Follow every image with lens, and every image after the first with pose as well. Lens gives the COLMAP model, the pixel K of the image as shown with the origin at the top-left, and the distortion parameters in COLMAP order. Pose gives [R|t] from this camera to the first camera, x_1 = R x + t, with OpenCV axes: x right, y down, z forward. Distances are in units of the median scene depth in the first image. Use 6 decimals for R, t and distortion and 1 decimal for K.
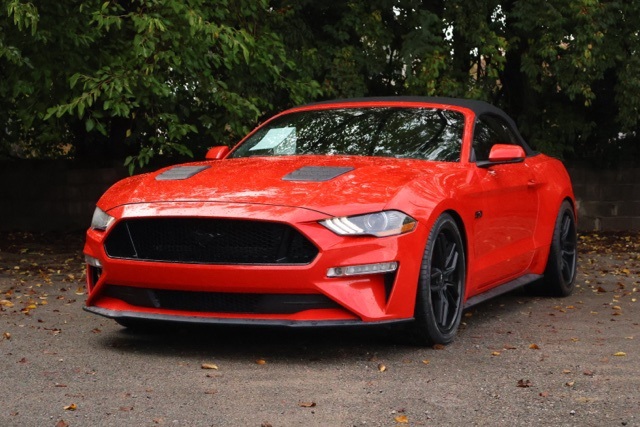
lens RADIAL K [[1248.4, 0, 331.7], [0, 1248.4, 192.5], [0, 0, 1]] dist [-0.004502, 0.000000]
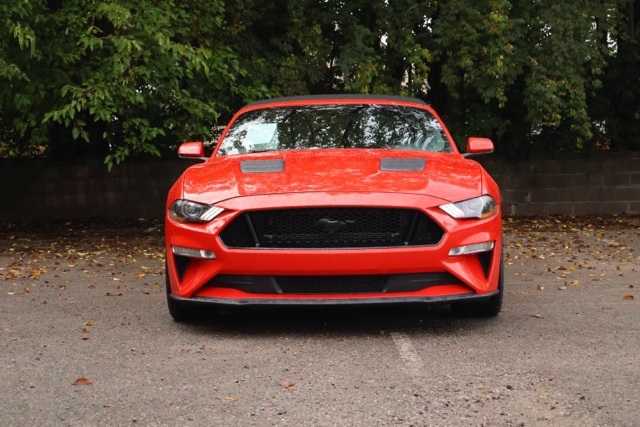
lens RADIAL K [[1248.4, 0, 313.2], [0, 1248.4, 212.2], [0, 0, 1]] dist [-0.004502, 0.000000]
pose [[0.999801, -0.009847, 0.017341, 0.011488], [0.009558, 0.999816, 0.016662, 0.008378], [-0.017502, -0.016493, 0.999711, -0.179142]]
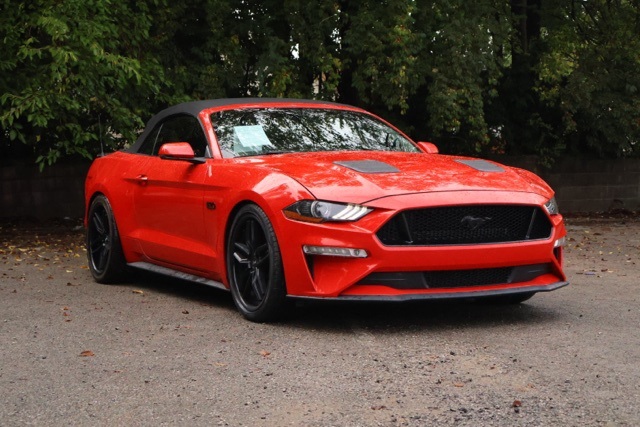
lens RADIAL K [[1248.4, 0, 326.4], [0, 1248.4, 216.5], [0, 0, 1]] dist [-0.004502, 0.000000]
pose [[0.993856, -0.010500, 0.110181, -0.013883], [0.008206, 0.999741, 0.021248, 0.007423], [-0.110375, -0.020213, 0.993684, -0.267975]]
